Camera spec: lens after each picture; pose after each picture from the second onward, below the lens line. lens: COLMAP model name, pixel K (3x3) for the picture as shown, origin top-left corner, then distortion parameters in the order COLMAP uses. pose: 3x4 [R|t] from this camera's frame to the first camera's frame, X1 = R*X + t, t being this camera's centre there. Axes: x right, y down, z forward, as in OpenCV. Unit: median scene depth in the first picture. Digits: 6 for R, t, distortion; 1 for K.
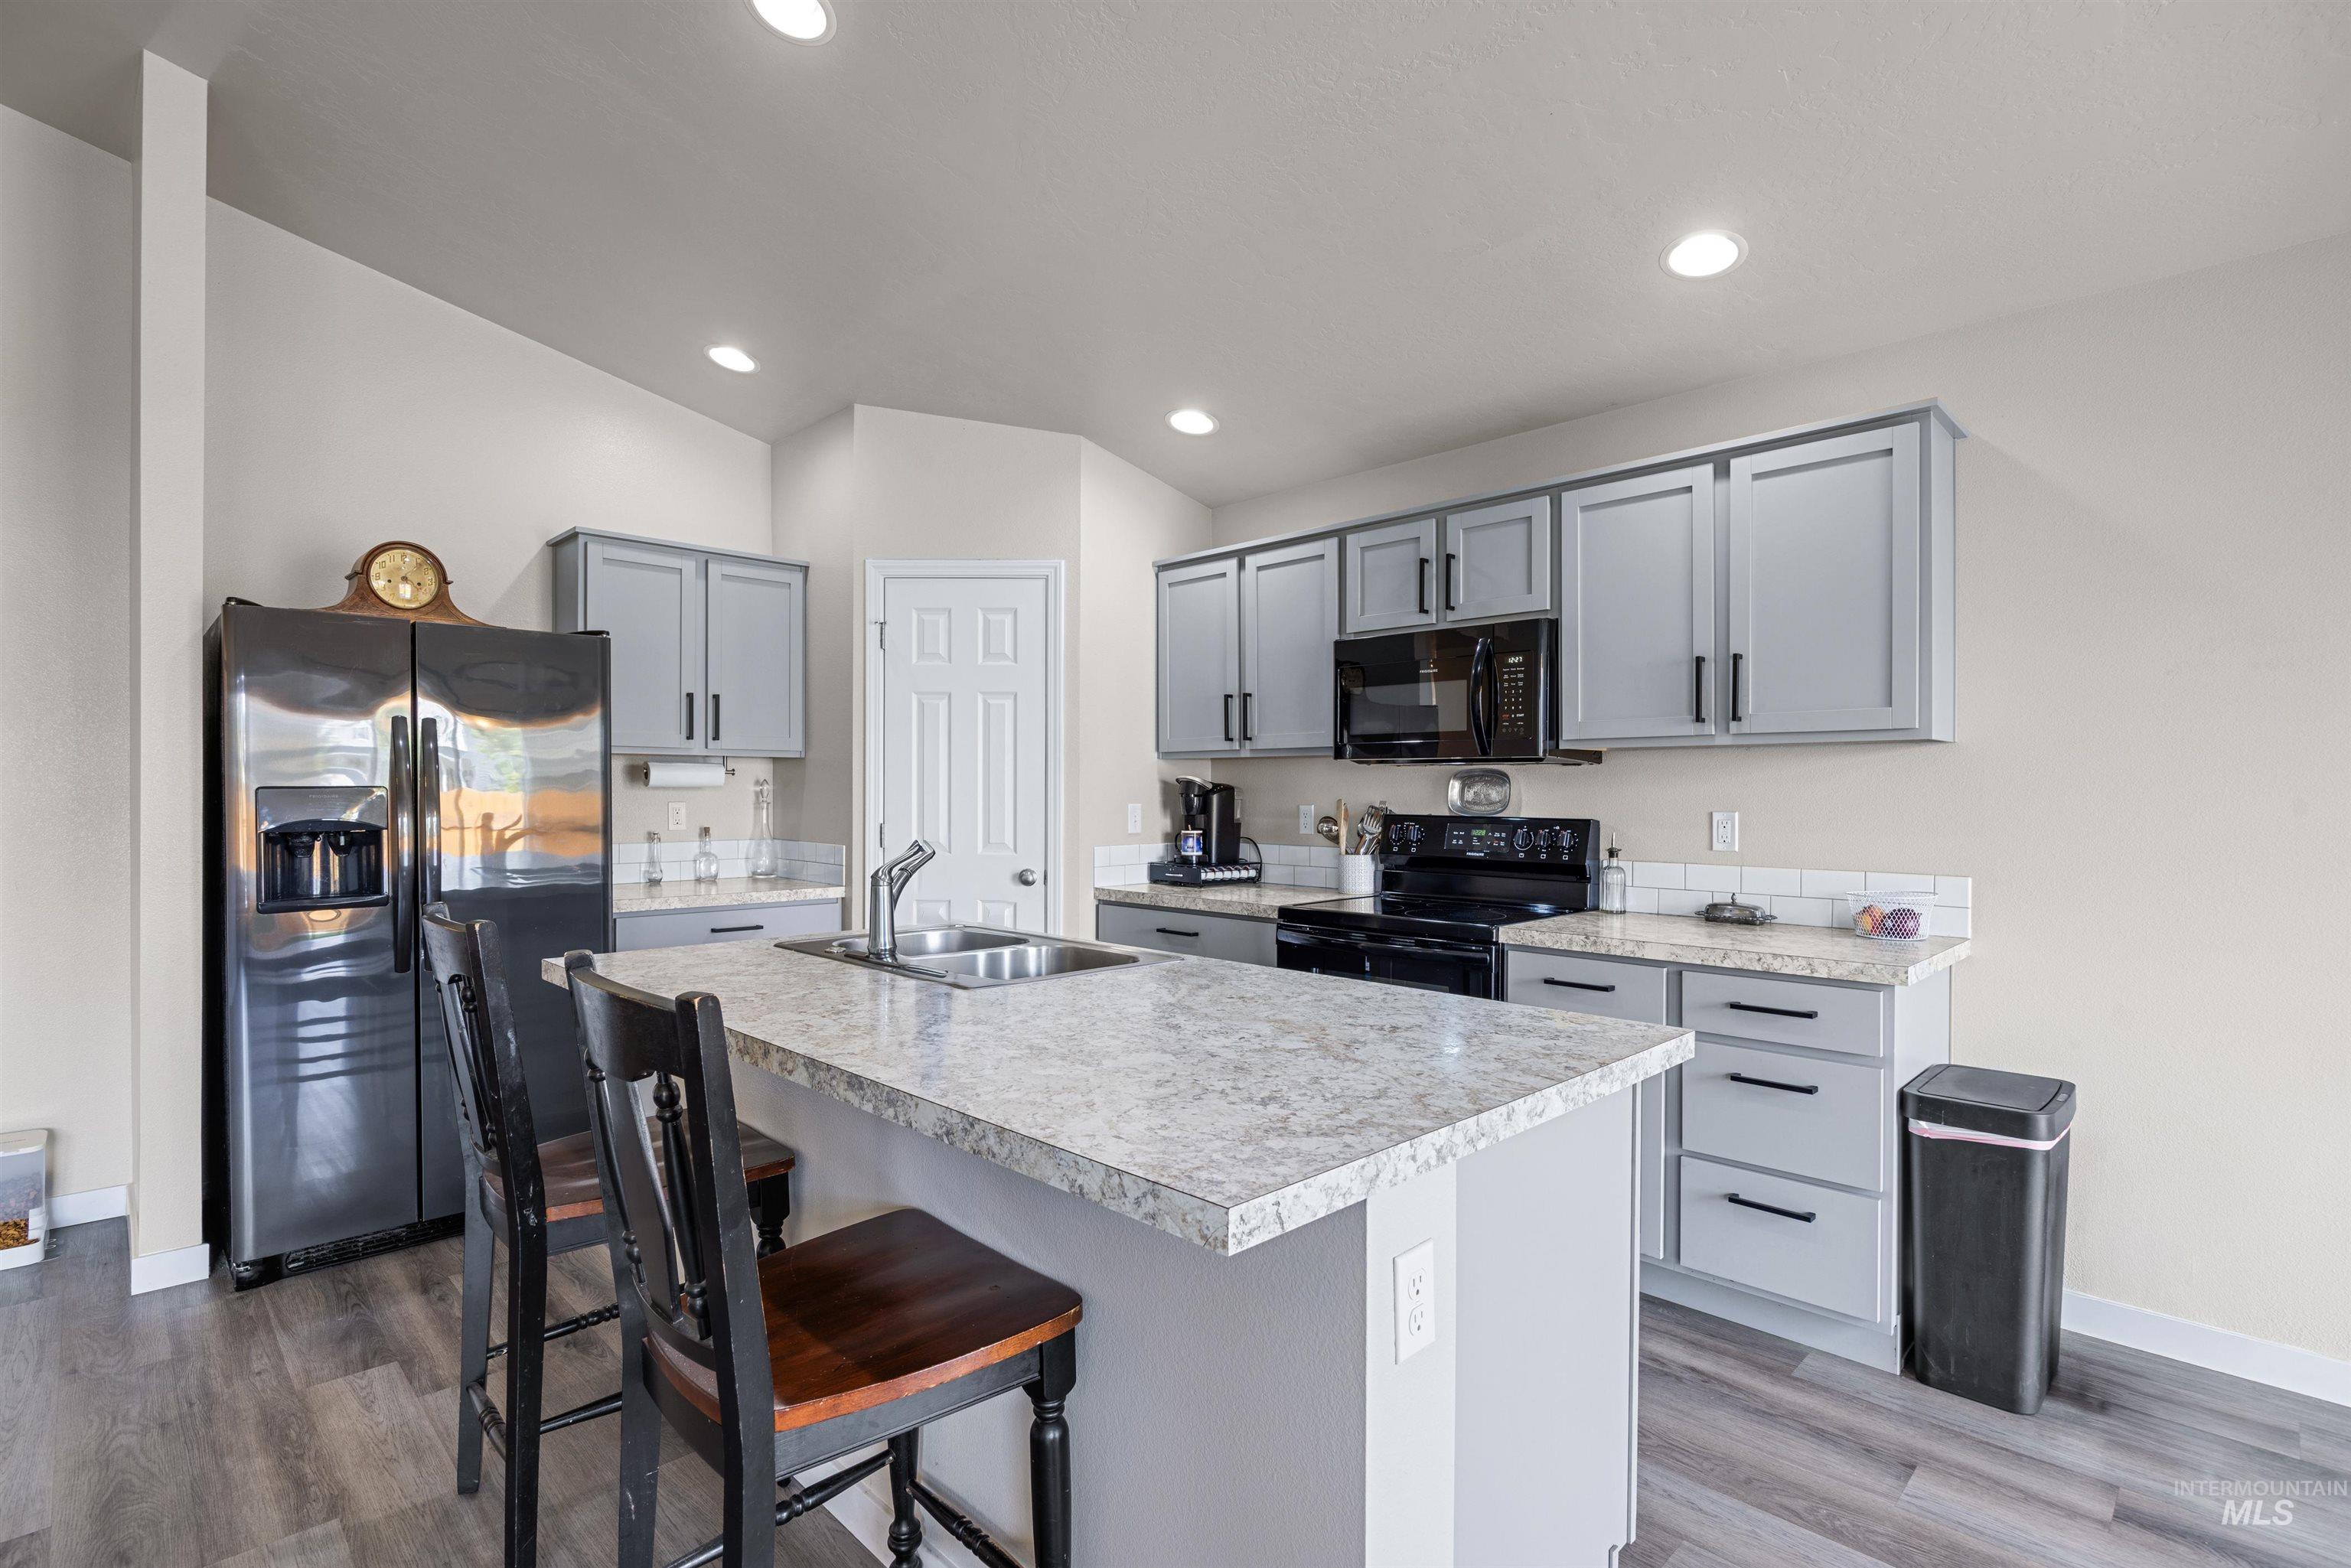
lens RADIAL K [[1091.4, 0, 1159.2], [0, 1091.4, 812.6], [0, 0, 1]] dist [-0.010822, 0.001371]
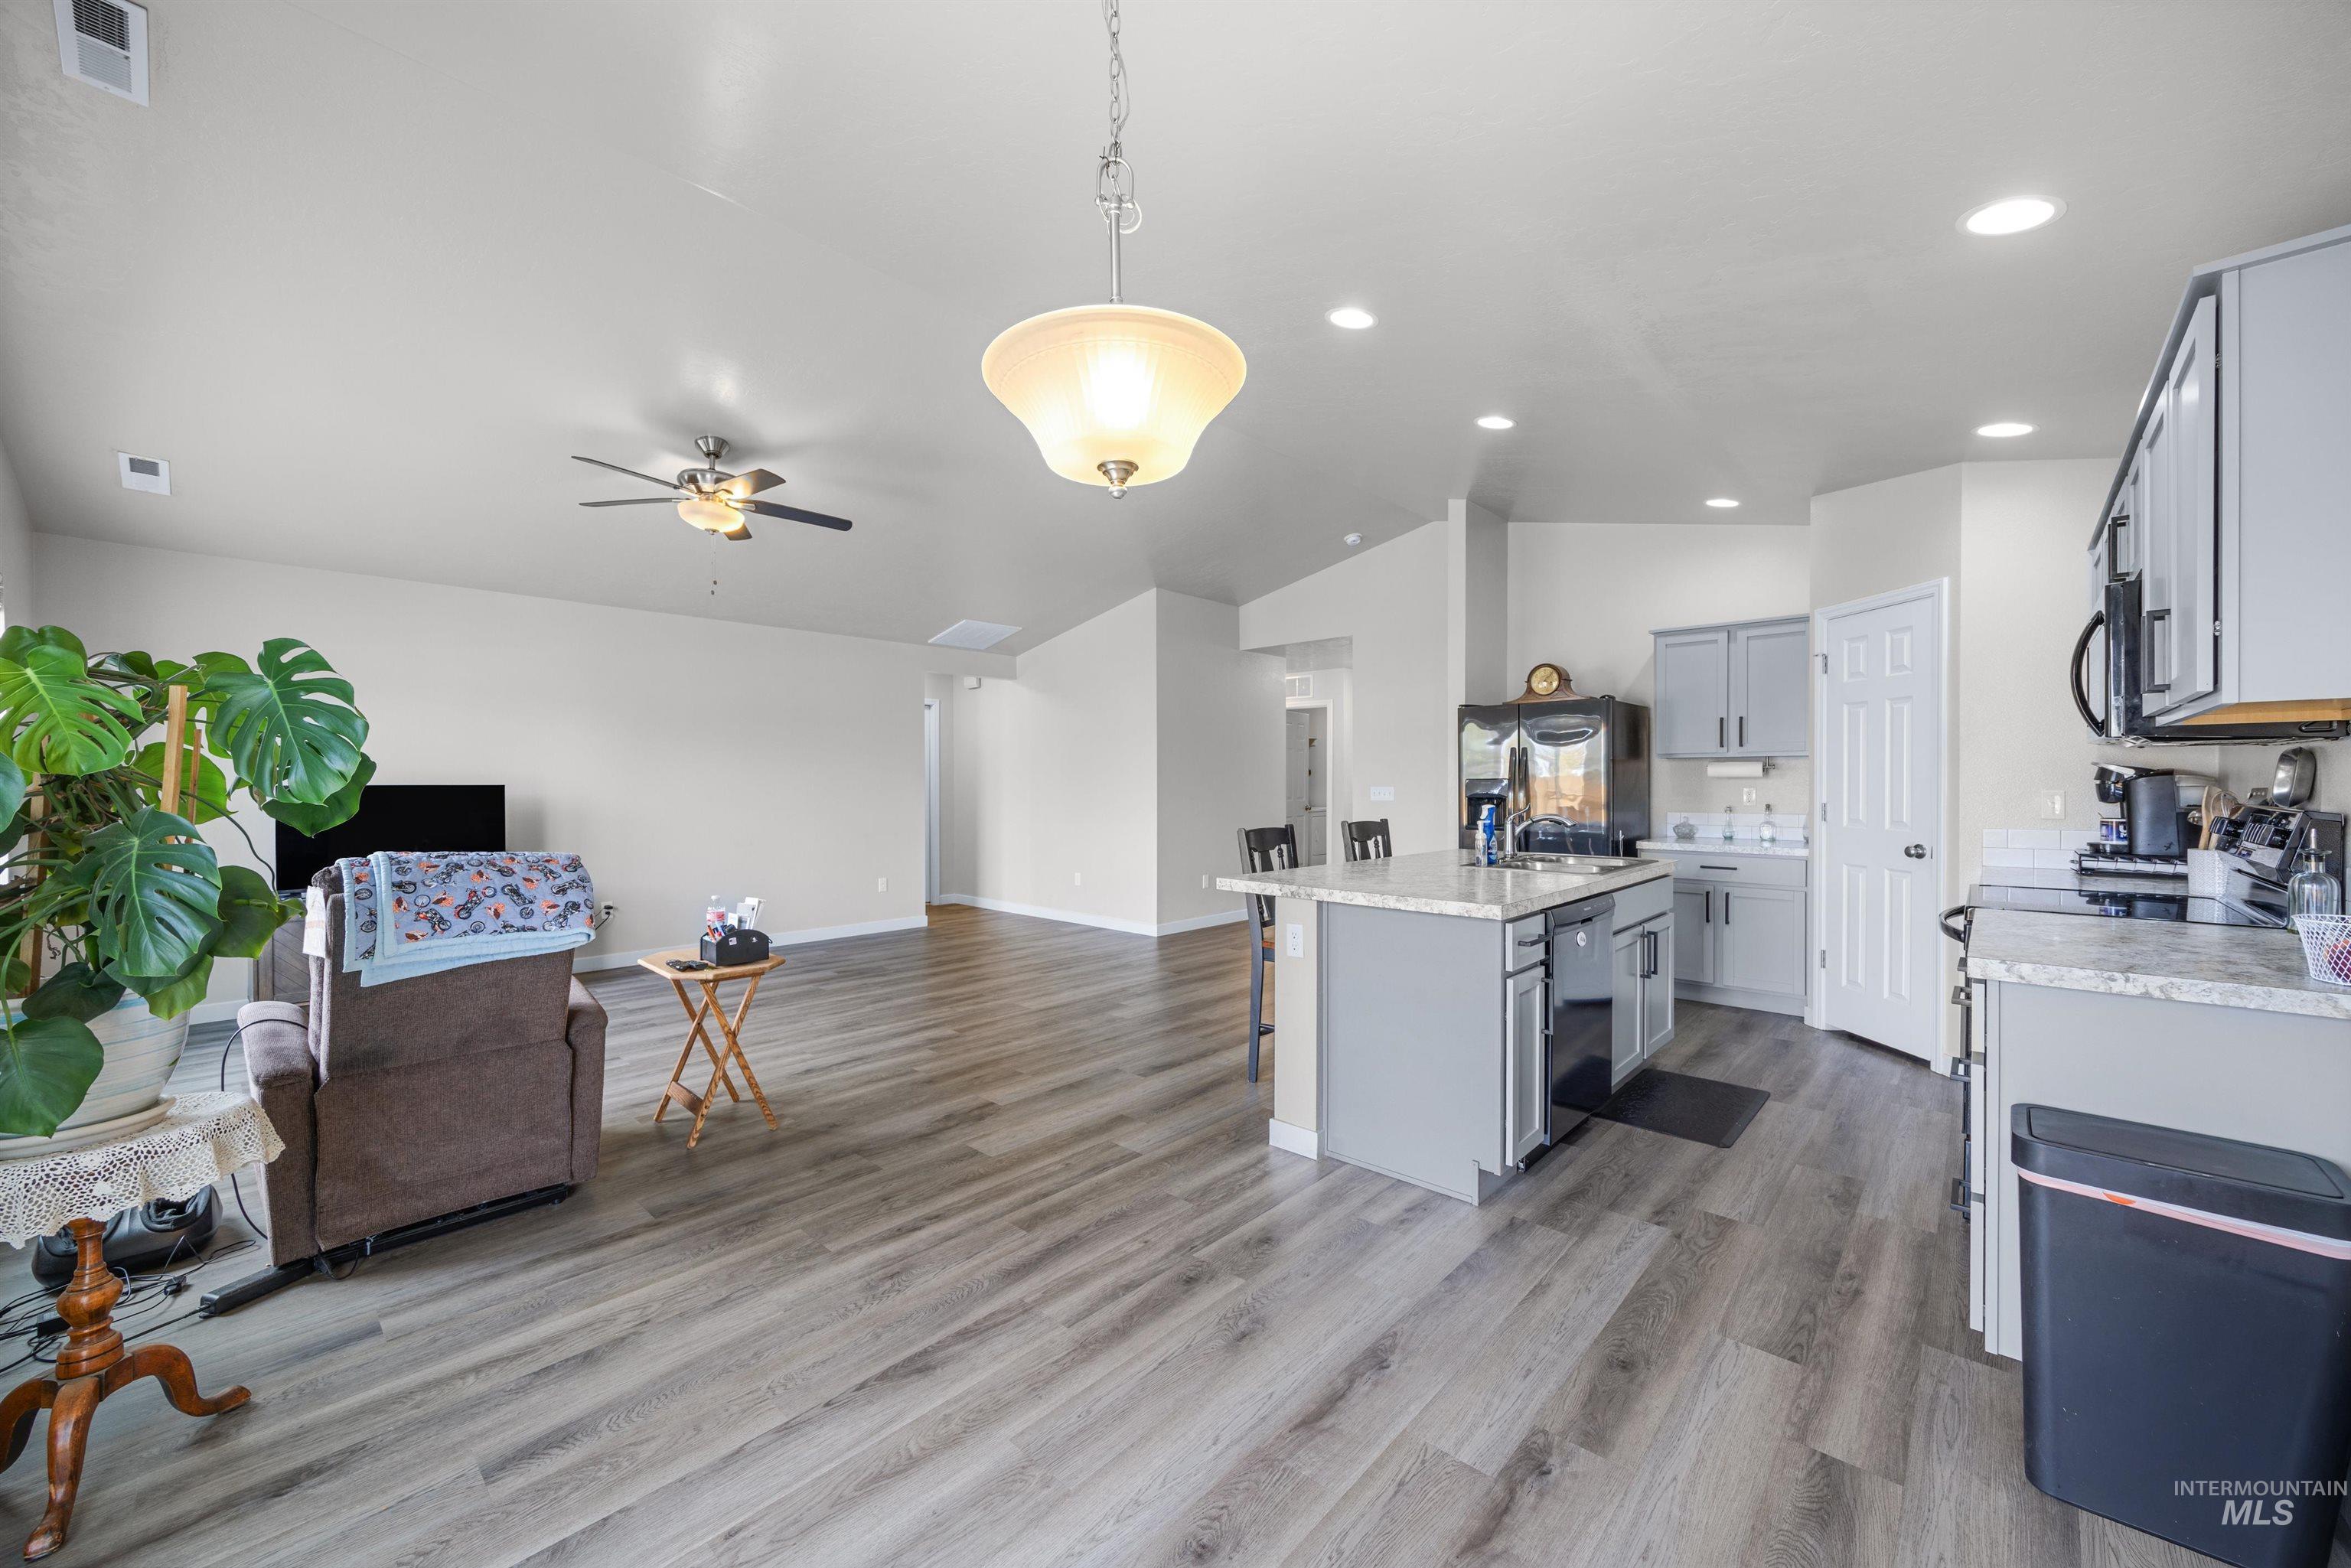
lens RADIAL K [[895.8, 0, 1174.4], [0, 895.8, 790.4], [0, 0, 1]] dist [0.000431, -0.000204]
pose [[0.054736, 0.006453, -0.998480, 0.886696], [-0.016906, 0.999842, 0.005535, 0.001754], [0.998358, 0.016578, 0.054837, 0.154303]]
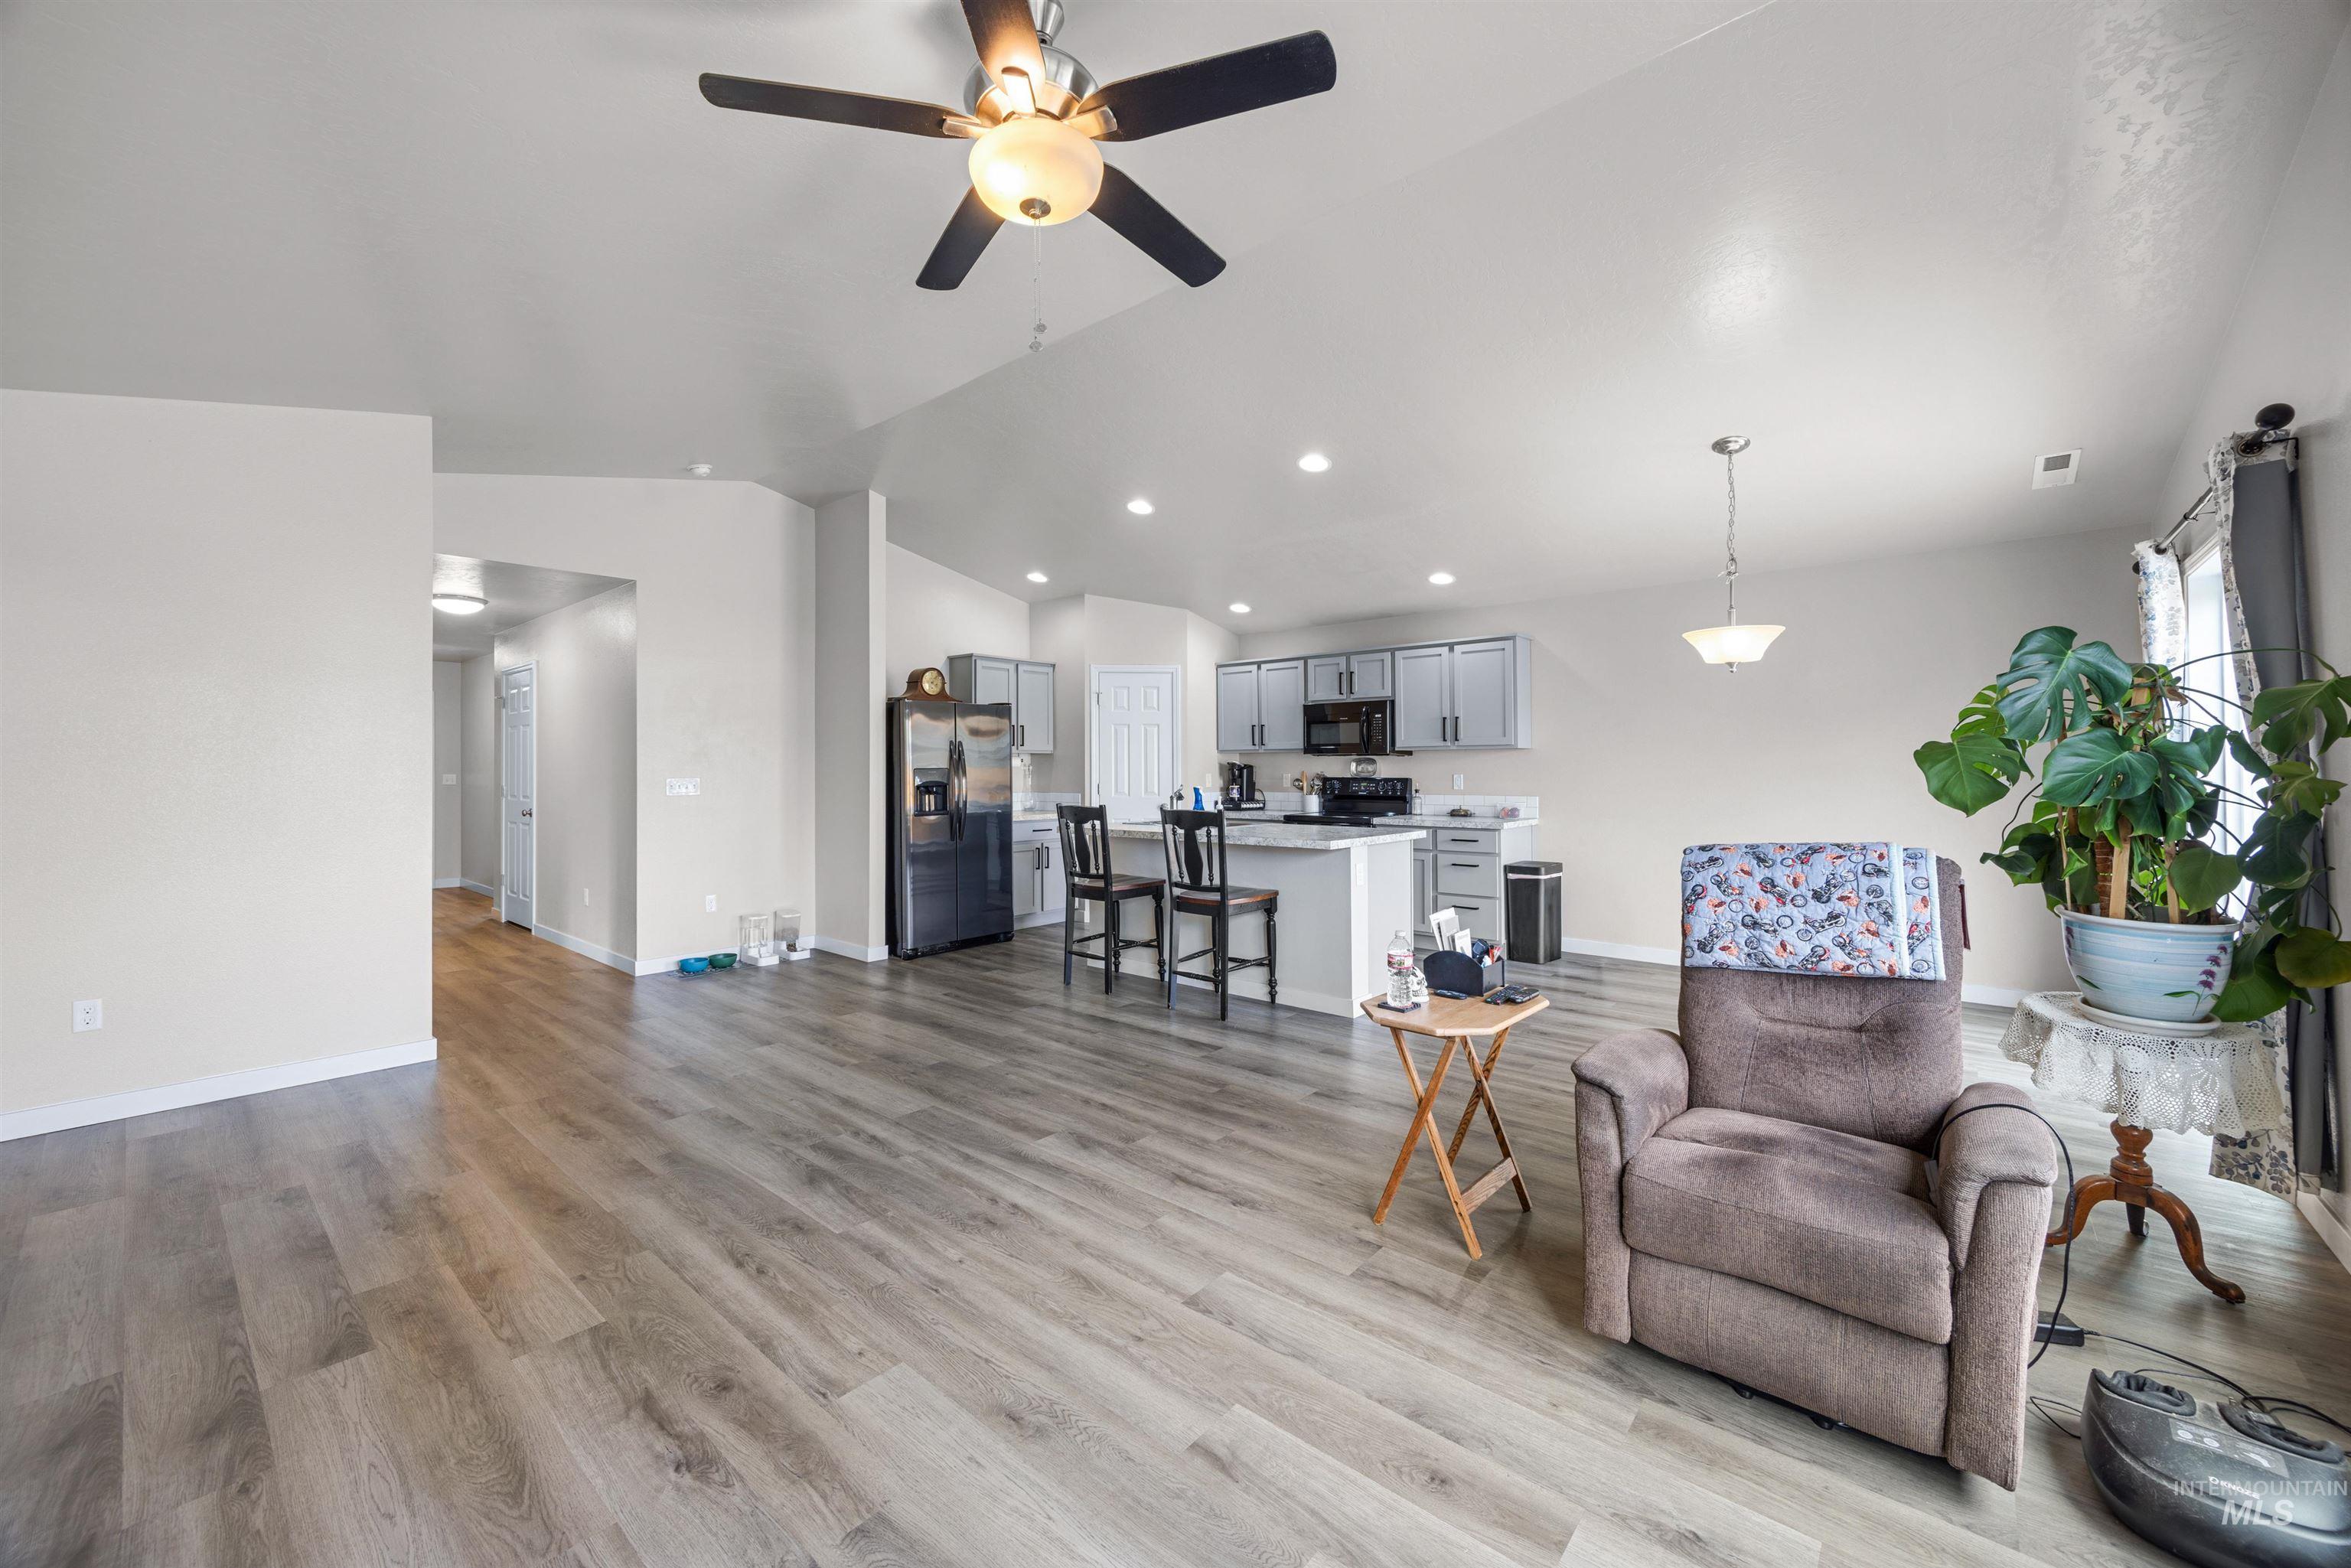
lens RADIAL K [[895.8, 0, 1163.4], [0, 895.8, 783.8], [0, 0, 1]] dist [0.000431, -0.000204]
pose [[0.996795, -0.008716, 0.079518, -0.294455], [0.008950, 0.999957, -0.002592, 0.017859], [-0.079492, 0.003295, 0.996830, -0.903830]]
